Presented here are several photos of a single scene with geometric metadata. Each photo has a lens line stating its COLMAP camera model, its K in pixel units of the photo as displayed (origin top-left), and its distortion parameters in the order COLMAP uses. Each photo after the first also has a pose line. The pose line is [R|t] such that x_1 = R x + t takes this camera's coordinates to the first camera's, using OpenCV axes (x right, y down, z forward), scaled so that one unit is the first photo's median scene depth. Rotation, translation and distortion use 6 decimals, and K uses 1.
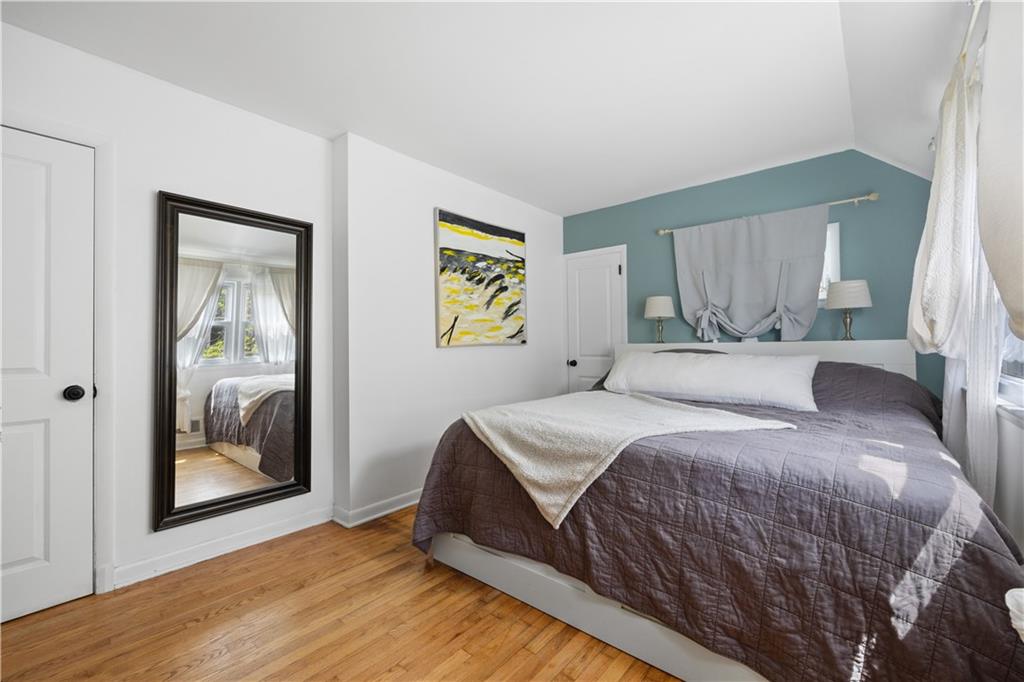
lens RADIAL K [[416.9, 0, 515.0], [0, 416.9, 337.3], [0, 0, 1]] dist [-0.000220, 0.000111]
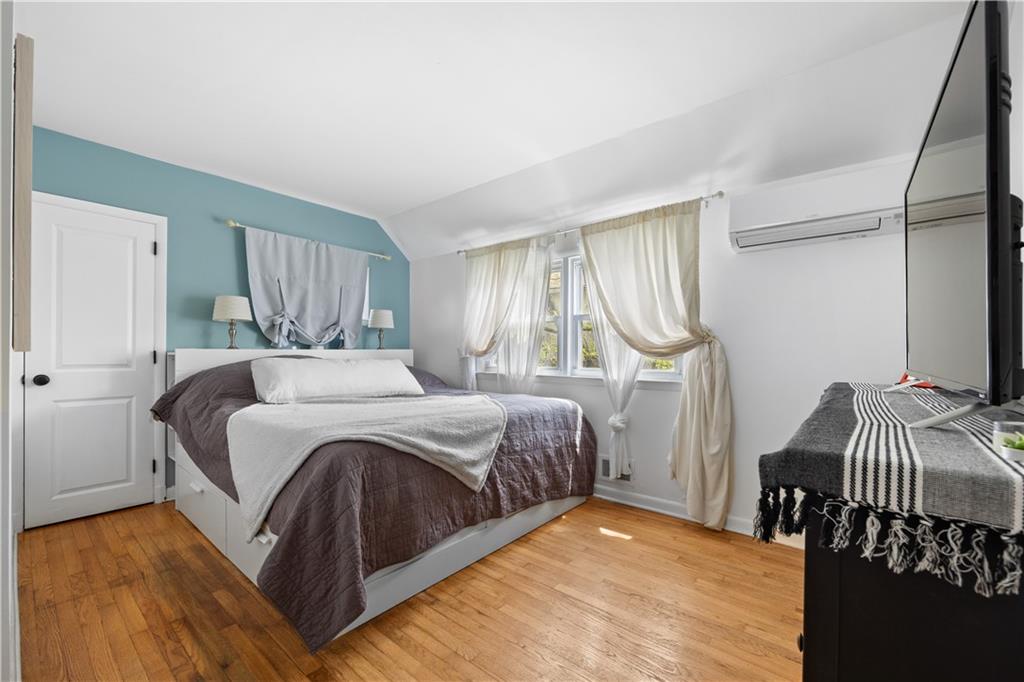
lens RADIAL K [[416.9, 0, 514.7], [0, 416.9, 352.0], [0, 0, 1]] dist [-0.000220, 0.000111]
pose [[-0.003939, 0.008789, 0.999954, -1.301090], [-0.023755, 0.999678, -0.008880, 0.033452], [-0.999710, -0.023789, -0.003729, 0.971510]]
